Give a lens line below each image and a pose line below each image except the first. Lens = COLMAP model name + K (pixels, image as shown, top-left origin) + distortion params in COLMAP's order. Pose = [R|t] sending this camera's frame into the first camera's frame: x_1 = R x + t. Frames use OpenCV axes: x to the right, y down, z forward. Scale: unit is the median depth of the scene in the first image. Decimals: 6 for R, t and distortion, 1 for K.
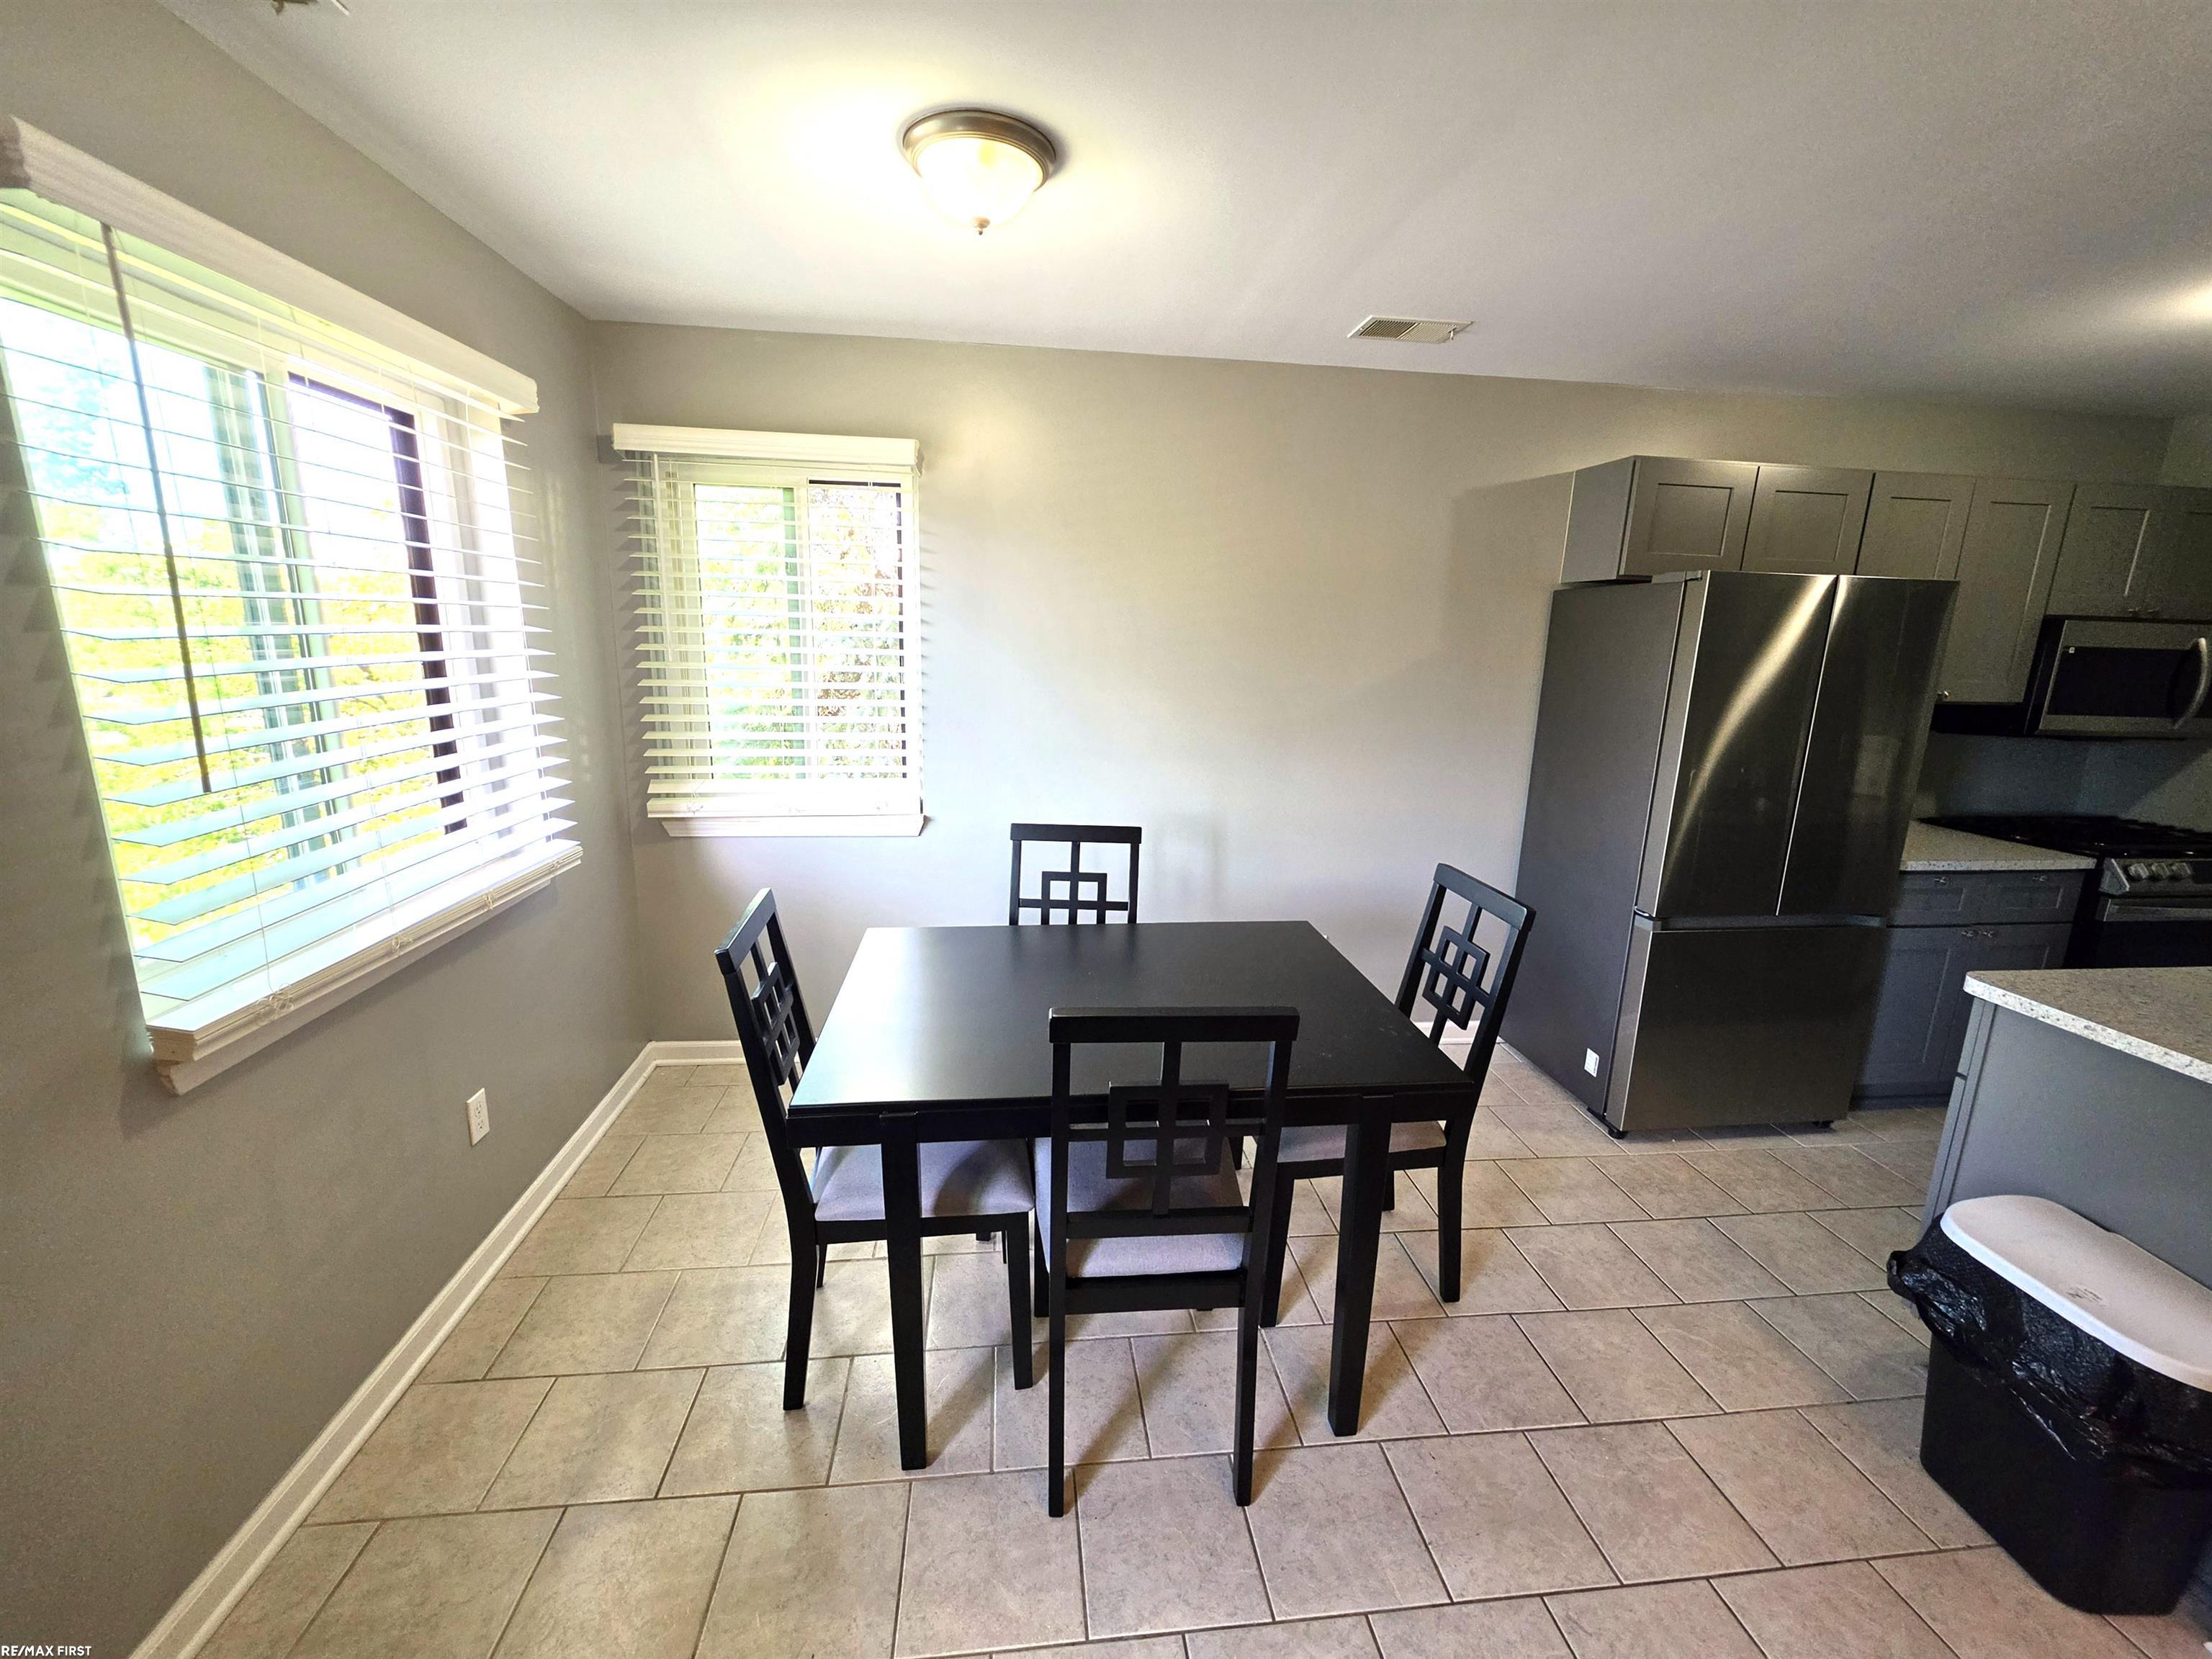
lens RADIAL K [[905.1, 0, 1106.0], [0, 905.1, 829.5], [0, 0, 1]] dist [0.001240, 0.000377]
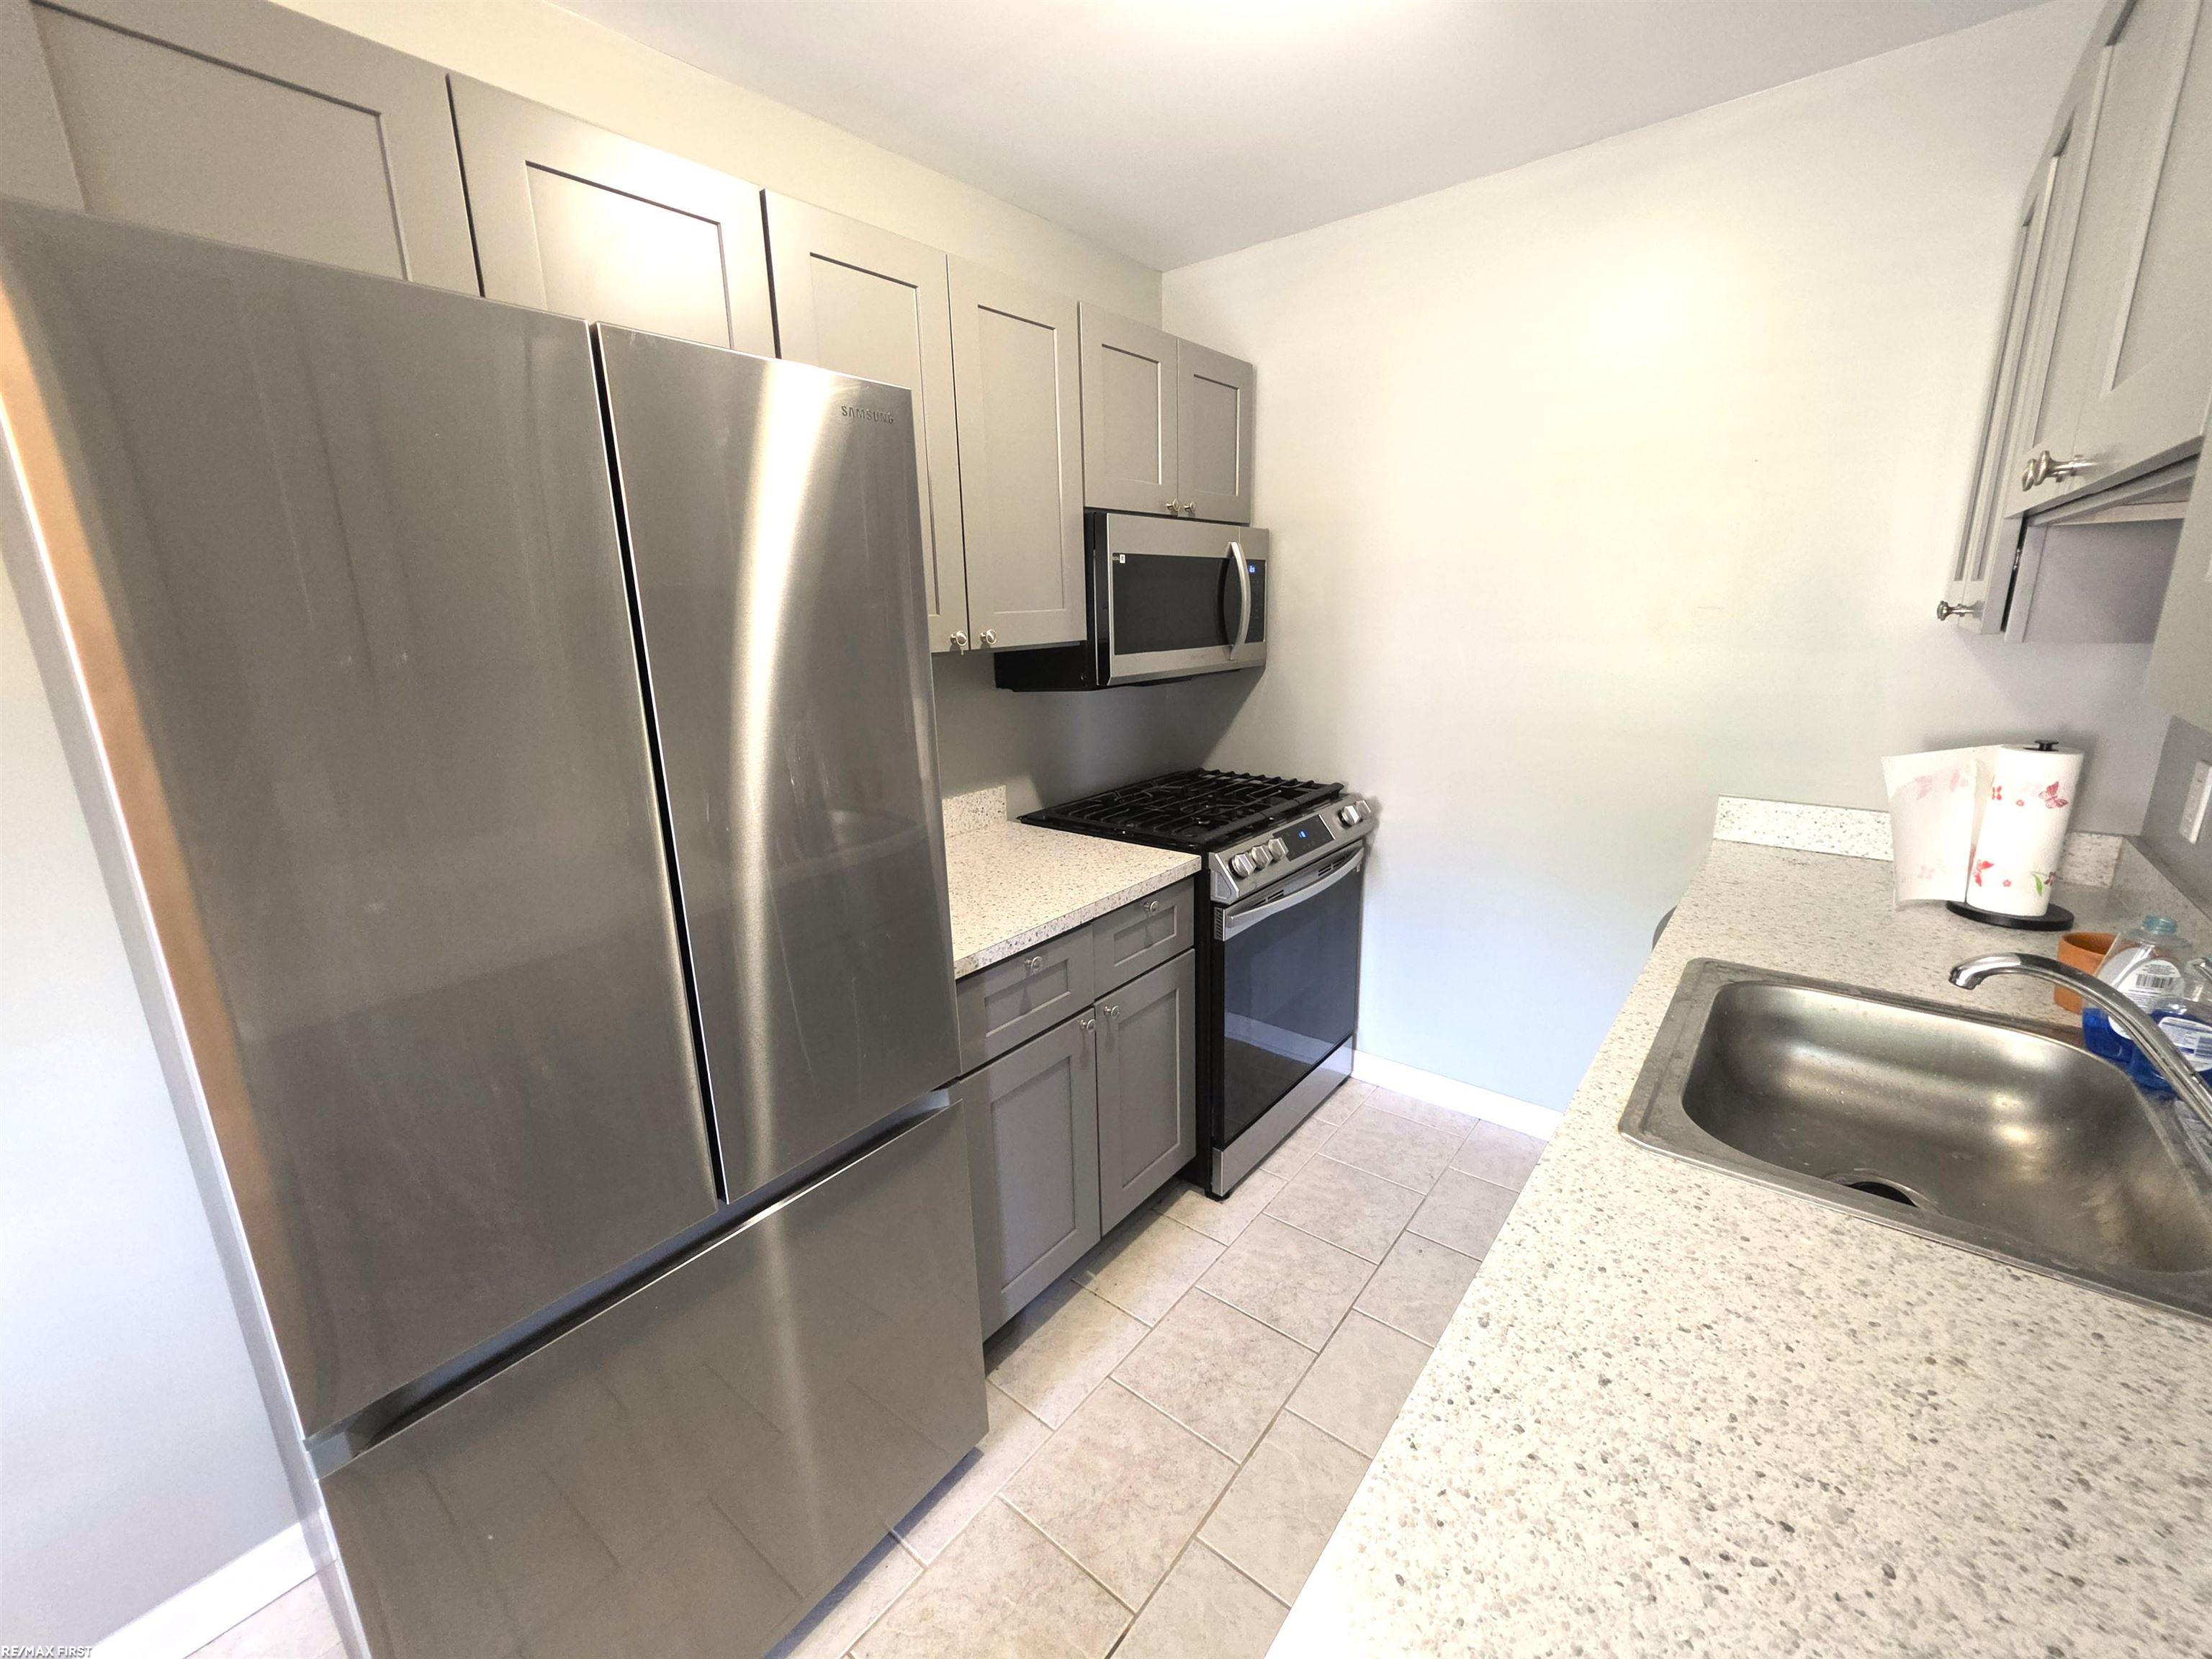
lens RADIAL K [[905.1, 0, 1106.0], [0, 905.1, 829.5], [0, 0, 1]] dist [0.001240, 0.000377]
pose [[0.709073, -0.219726, 0.670027, 0.565237], [0.185334, 0.974876, 0.123562, -0.087388], [-0.680344, 0.036564, 0.731981, 0.527162]]
